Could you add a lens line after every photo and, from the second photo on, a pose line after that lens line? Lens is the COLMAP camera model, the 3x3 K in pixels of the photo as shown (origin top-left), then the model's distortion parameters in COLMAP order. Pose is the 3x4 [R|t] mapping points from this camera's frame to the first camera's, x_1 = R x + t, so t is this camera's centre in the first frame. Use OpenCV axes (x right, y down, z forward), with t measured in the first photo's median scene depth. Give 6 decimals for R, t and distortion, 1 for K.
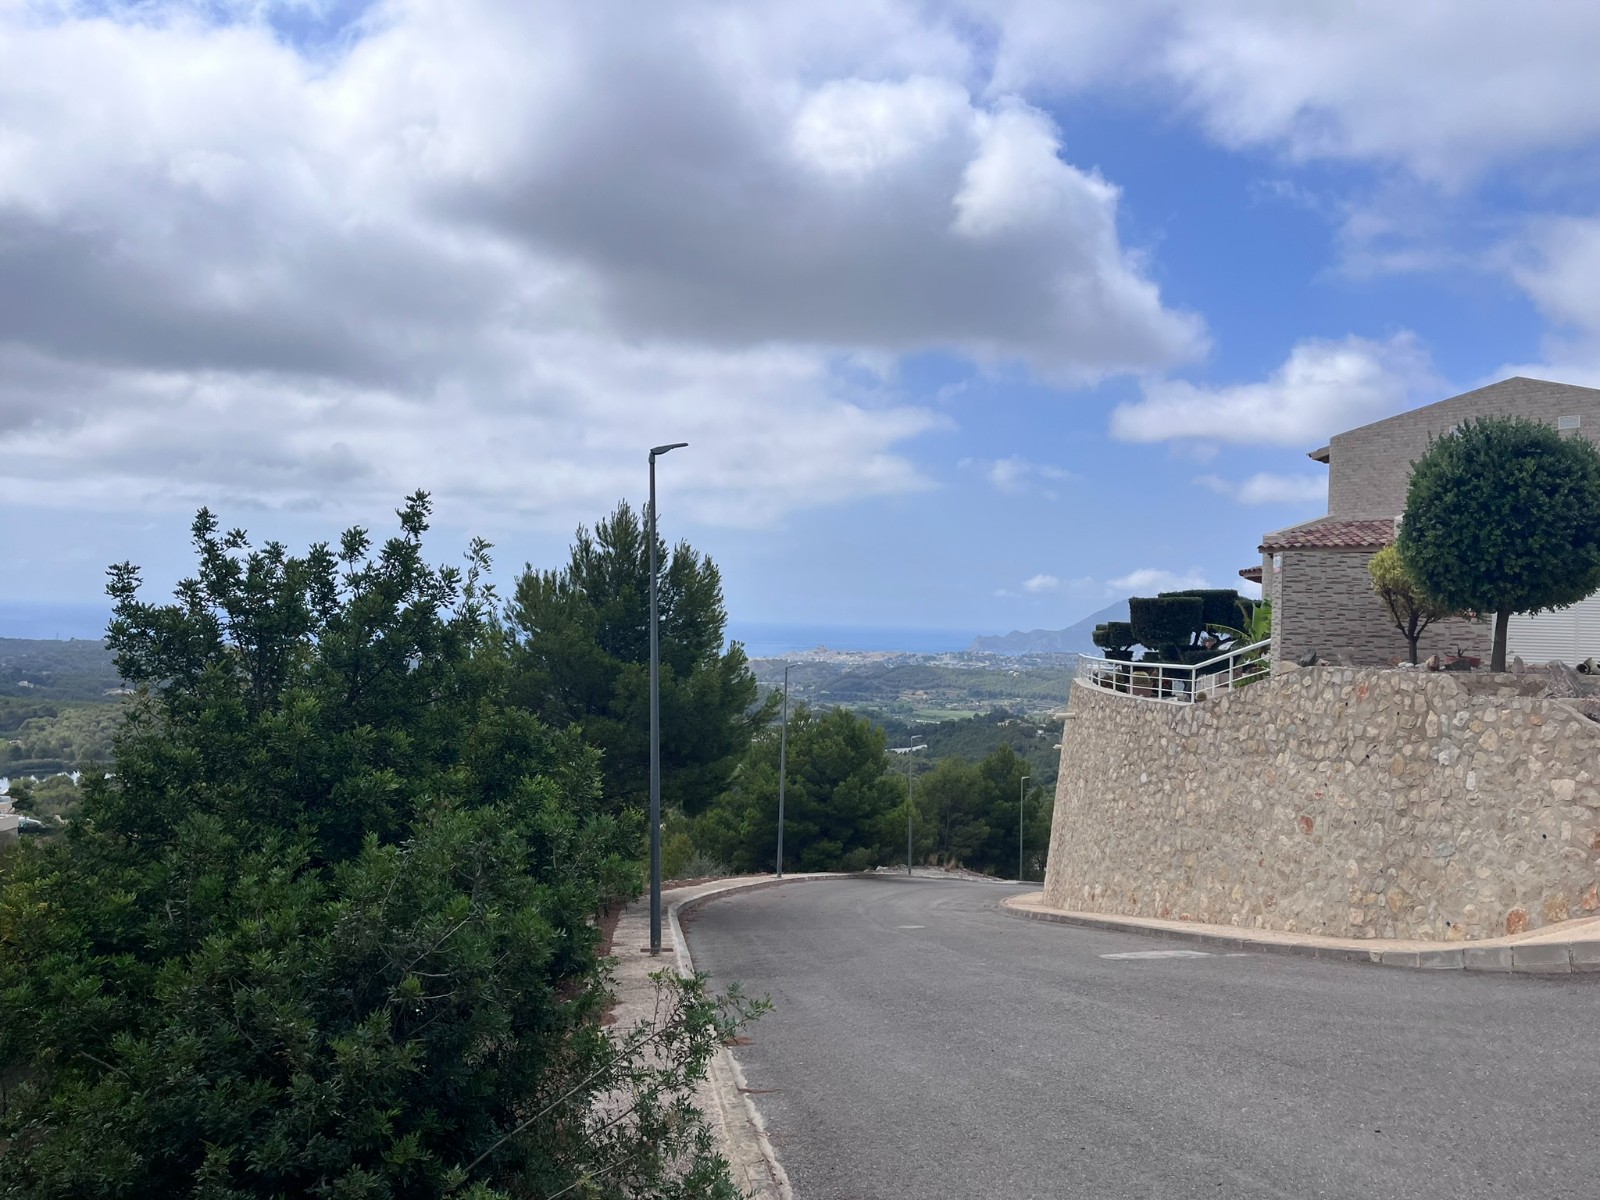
lens RADIAL K [[1213.3, 0, 813.0], [0, 1213.3, 592.4], [0, 0, 1]] dist [0.074205, -0.091059]
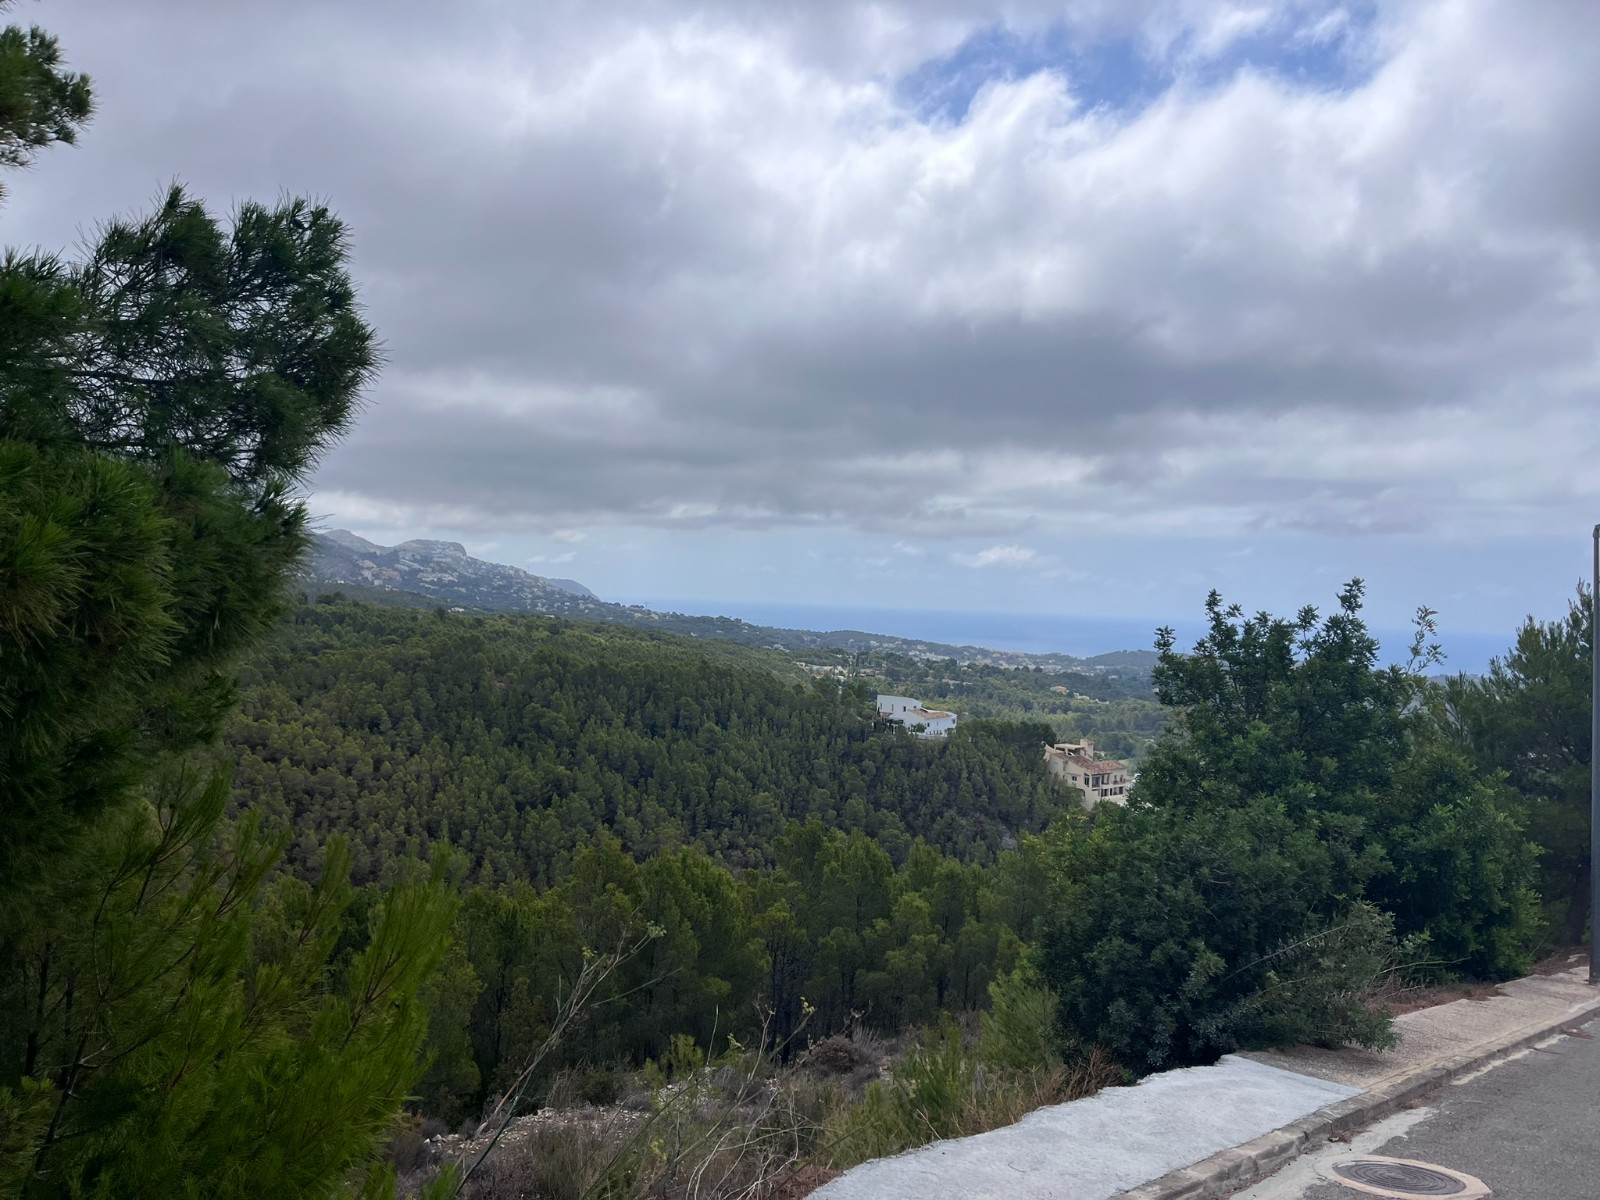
lens RADIAL K [[1213.3, 0, 792.1], [0, 1213.3, 609.9], [0, 0, 1]] dist [0.074205, -0.091059]
pose [[0.651699, 0.005258, -0.758460, 0.271426], [-0.006661, 0.999977, 0.001209, -0.043671], [0.758449, 0.004264, 0.651719, -0.309261]]
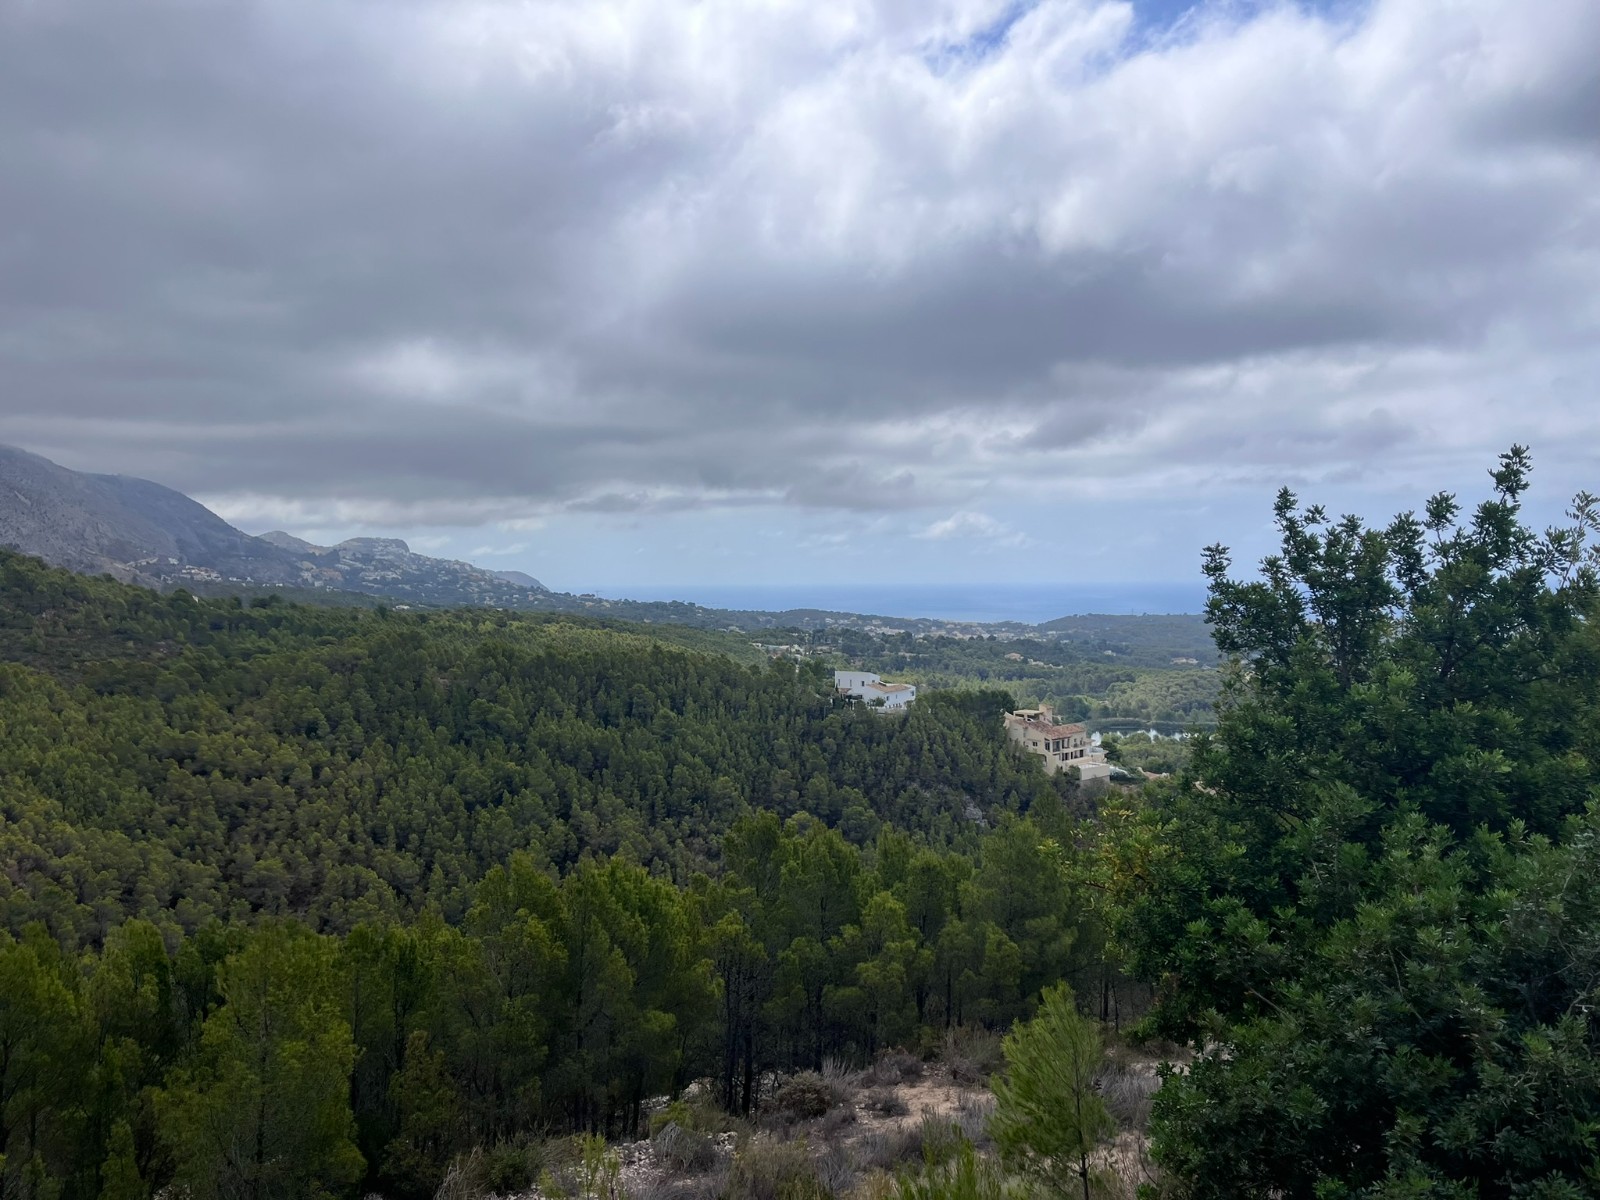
lens RADIAL K [[1213.3, 0, 818.9], [0, 1213.3, 604.9], [0, 0, 1]] dist [0.074205, -0.091059]
pose [[0.695644, -0.018450, -0.718150, -0.025840], [0.041838, 0.999014, 0.014861, -0.001064], [0.717168, -0.040384, 0.695730, -0.010407]]
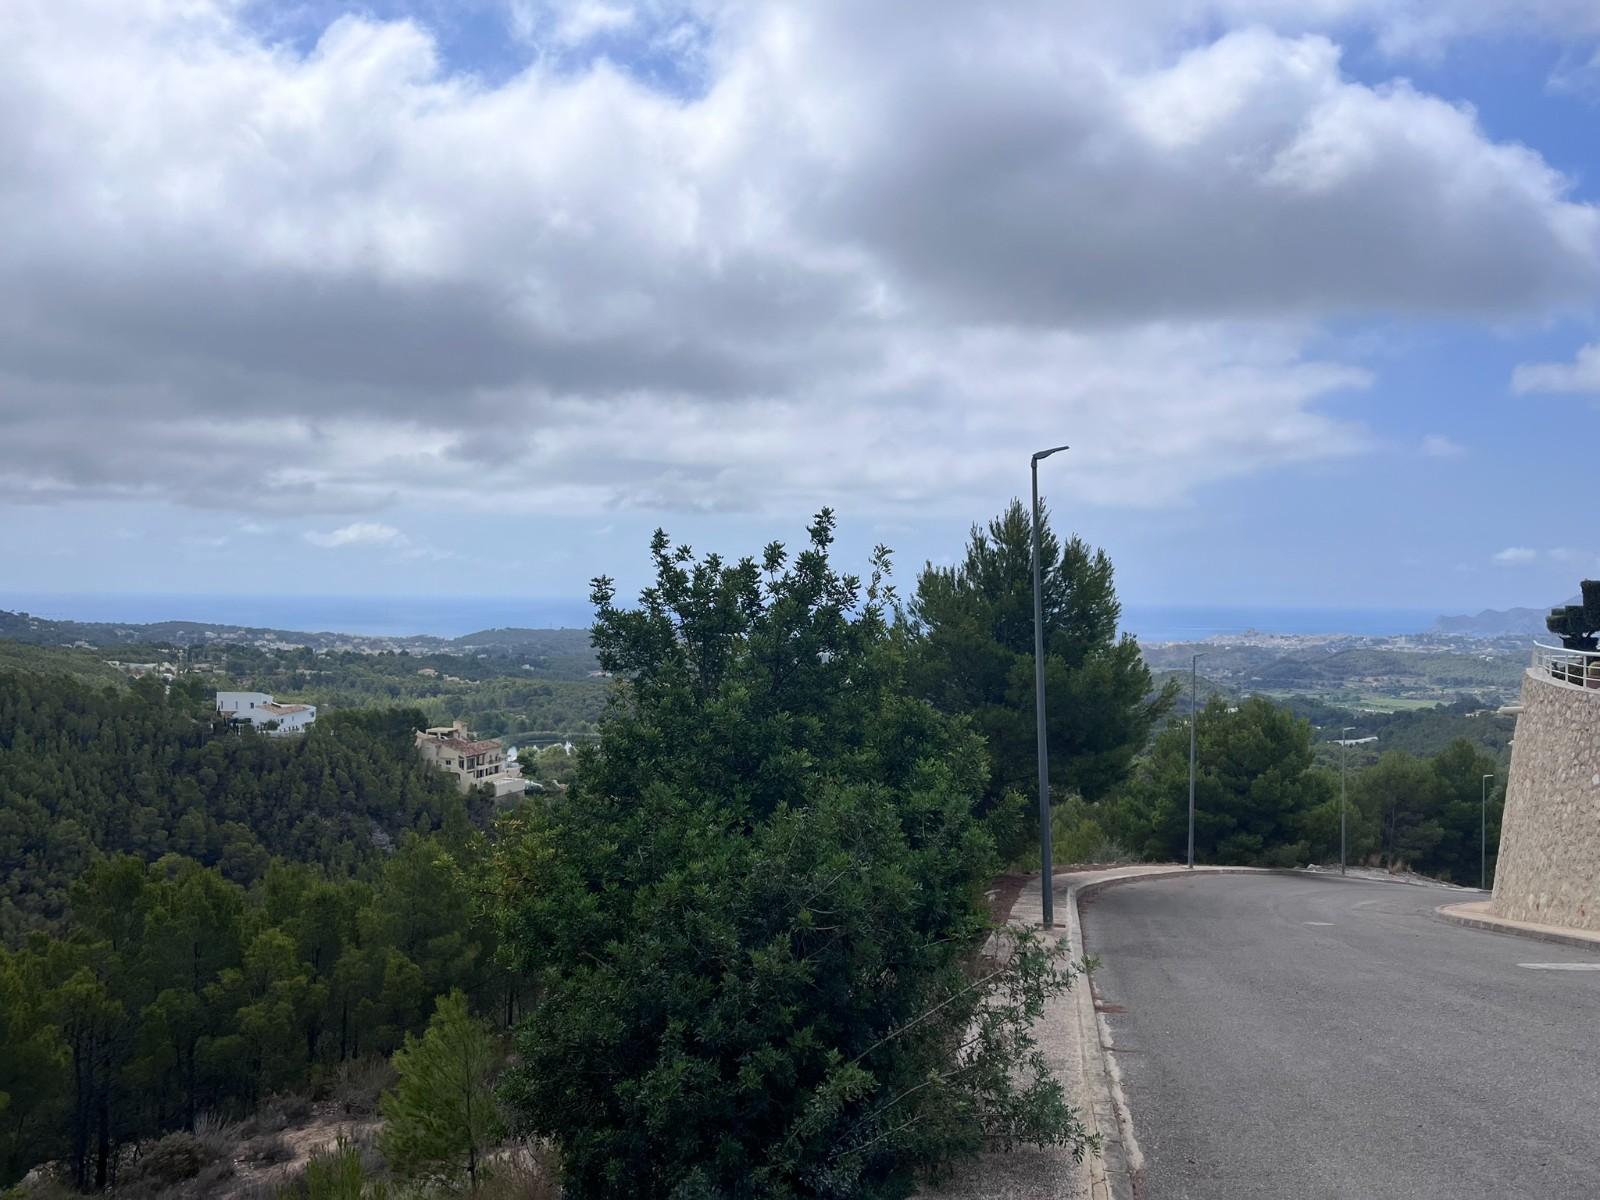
lens RADIAL K [[1213.3, 0, 821.2], [0, 1213.3, 607.8], [0, 0, 1]] dist [0.074205, -0.091059]
pose [[0.945517, -0.015174, -0.325218, 0.040309], [0.023335, 0.999503, 0.021207, -0.013081], [0.324734, -0.027641, 0.945401, -0.074992]]
